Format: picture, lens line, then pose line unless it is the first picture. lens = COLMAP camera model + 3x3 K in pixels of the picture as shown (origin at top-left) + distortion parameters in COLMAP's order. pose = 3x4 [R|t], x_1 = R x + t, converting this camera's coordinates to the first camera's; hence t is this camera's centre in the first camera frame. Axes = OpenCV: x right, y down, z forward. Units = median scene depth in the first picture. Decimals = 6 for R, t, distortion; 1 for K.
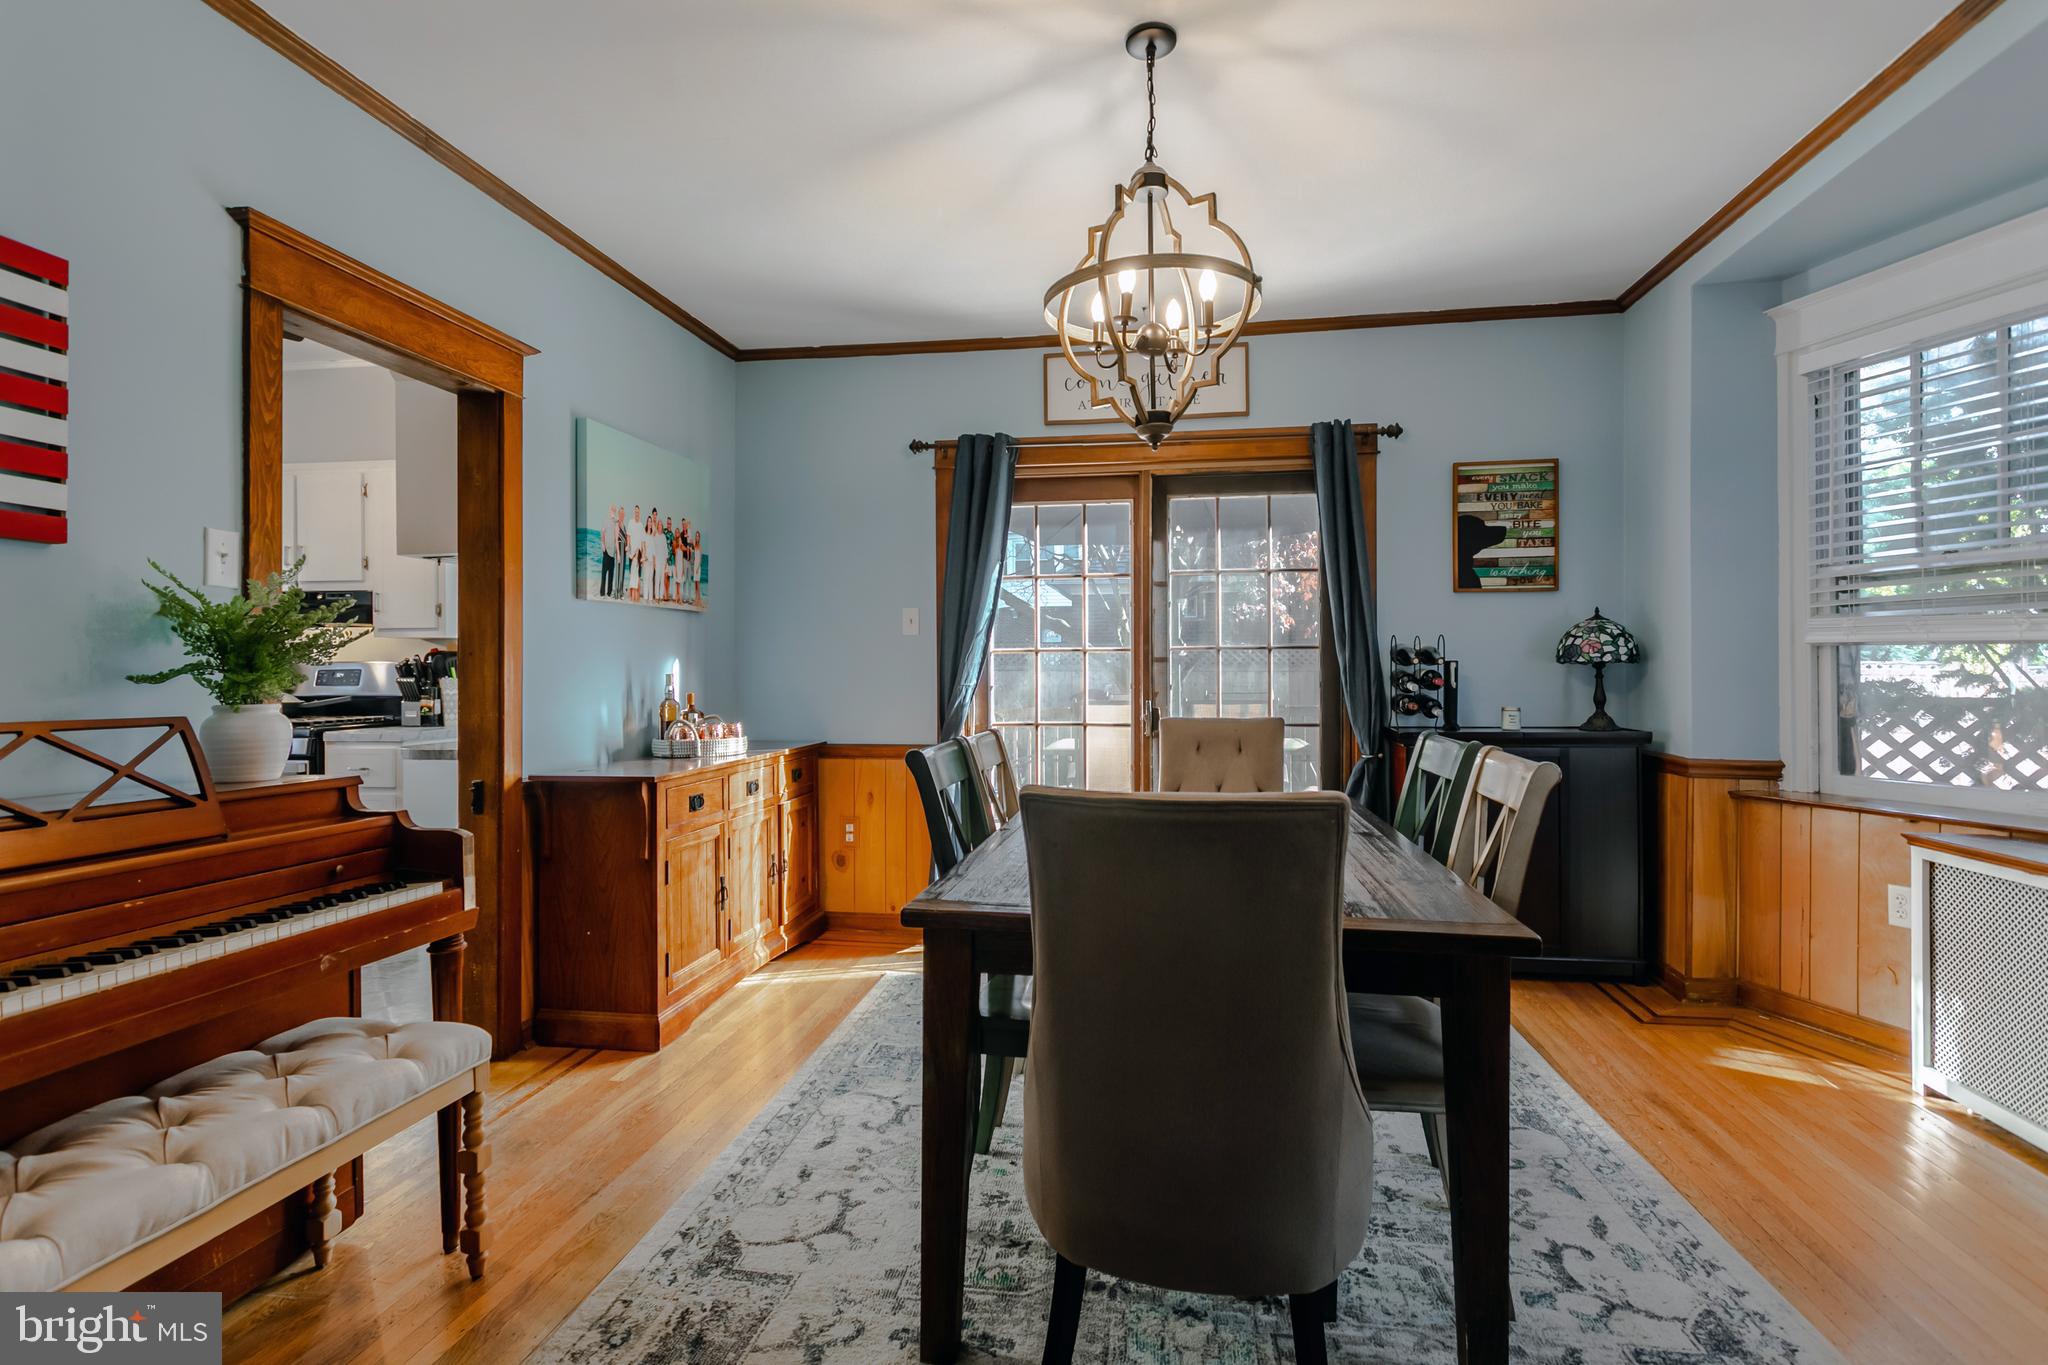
lens RADIAL K [[995.8, 0, 1022.8], [0, 995.8, 677.4], [0, 0, 1]] dist [0.002151, 0.000459]
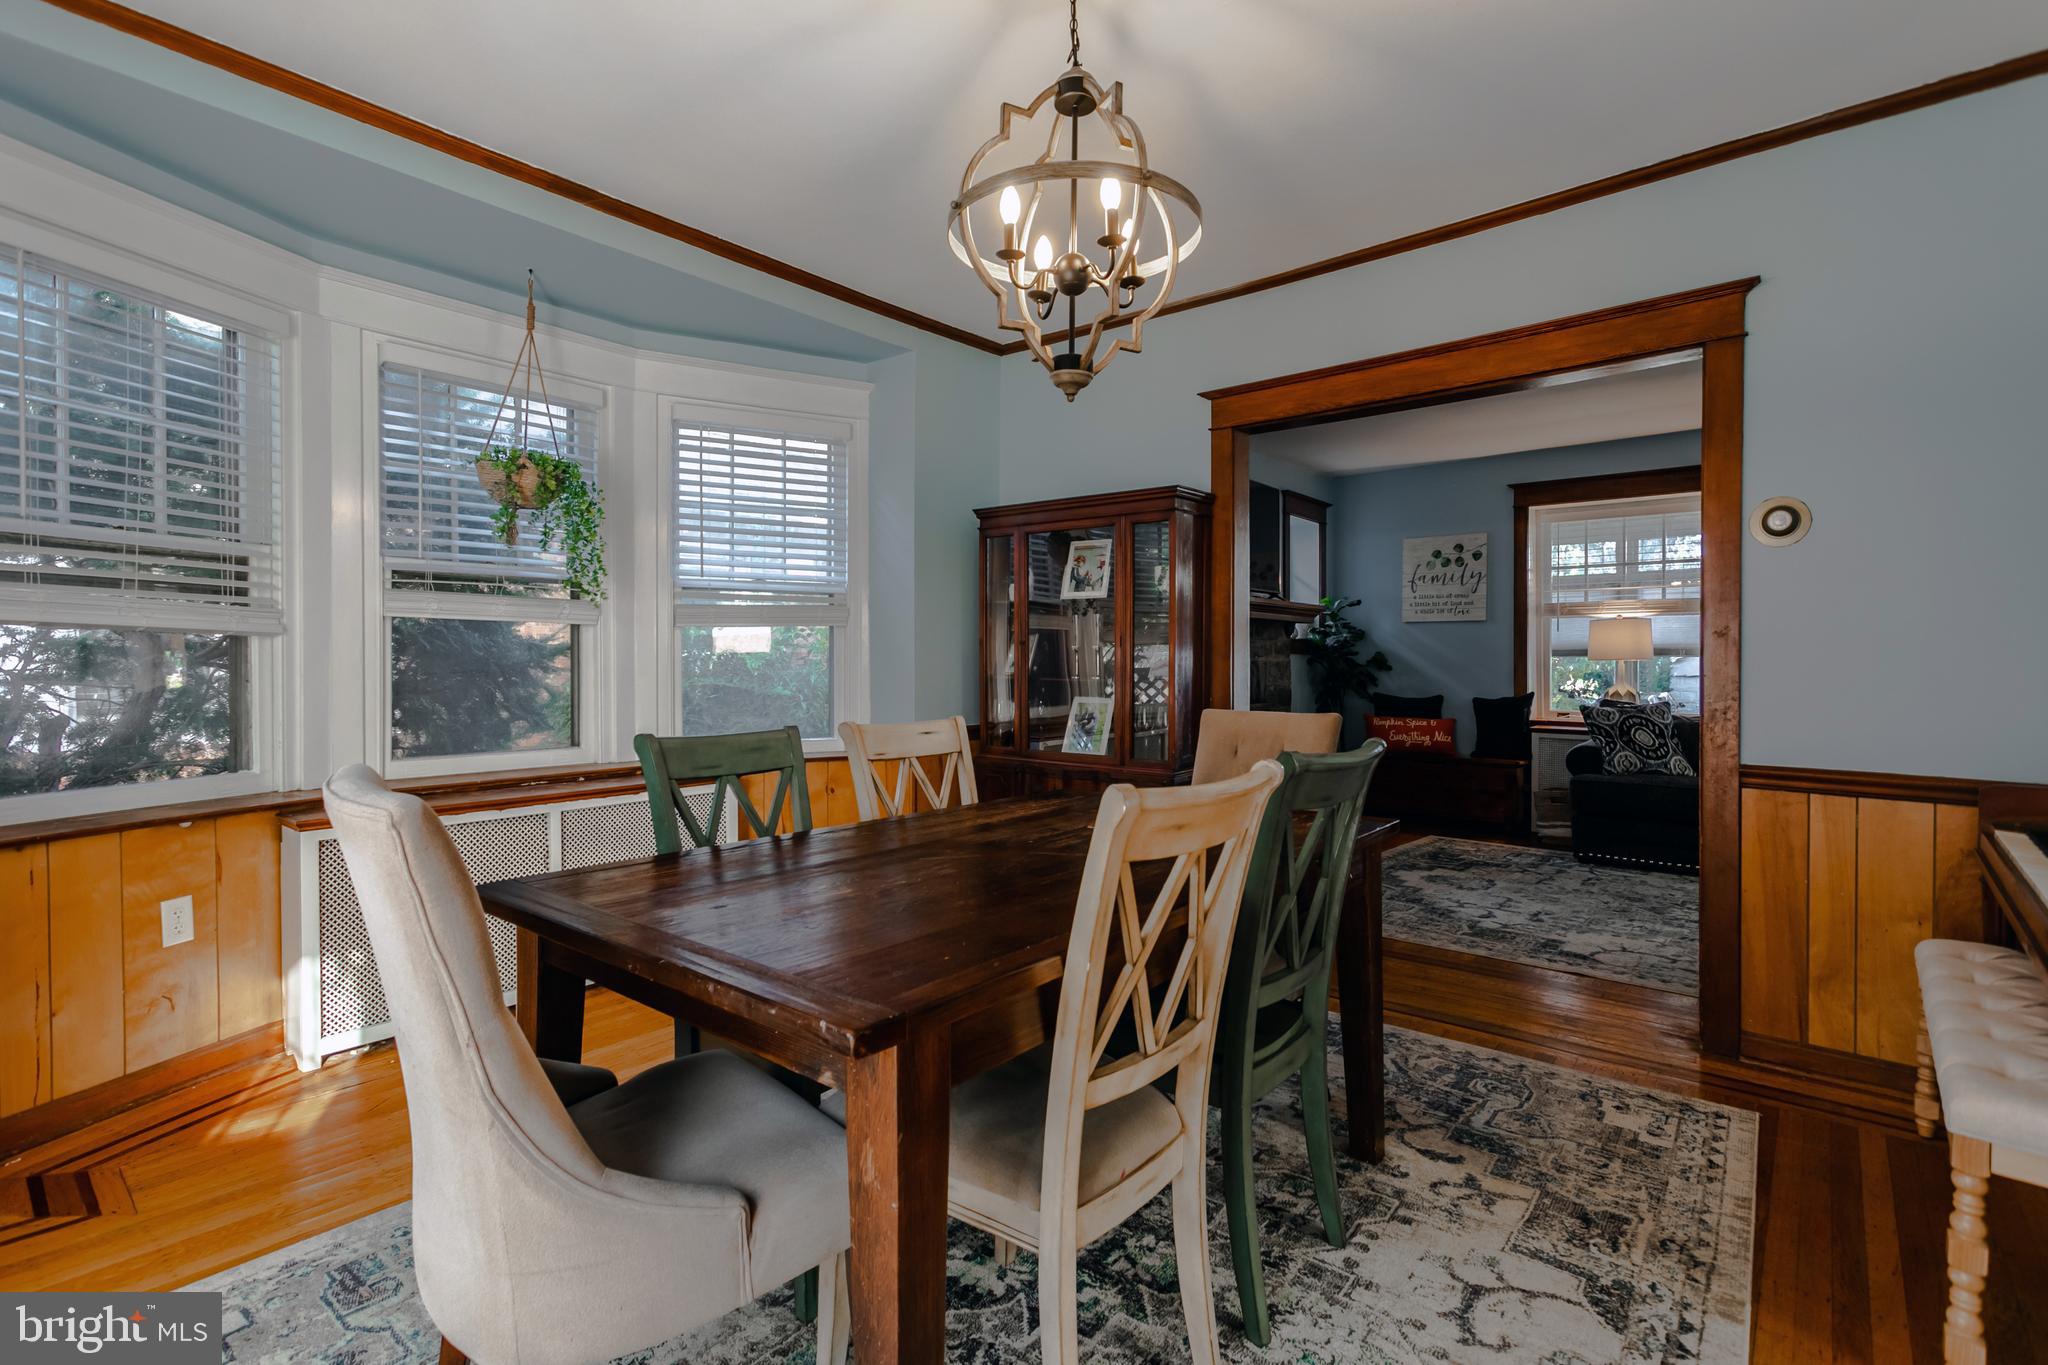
lens RADIAL K [[995.8, 0, 1020.9], [0, 995.8, 672.3], [0, 0, 1]] dist [0.002151, 0.000459]
pose [[-0.869950, -0.006184, 0.493102, -0.284826], [0.005185, 0.999751, 0.021686, 0.005730], [-0.493113, 0.021422, -0.869701, 2.033225]]
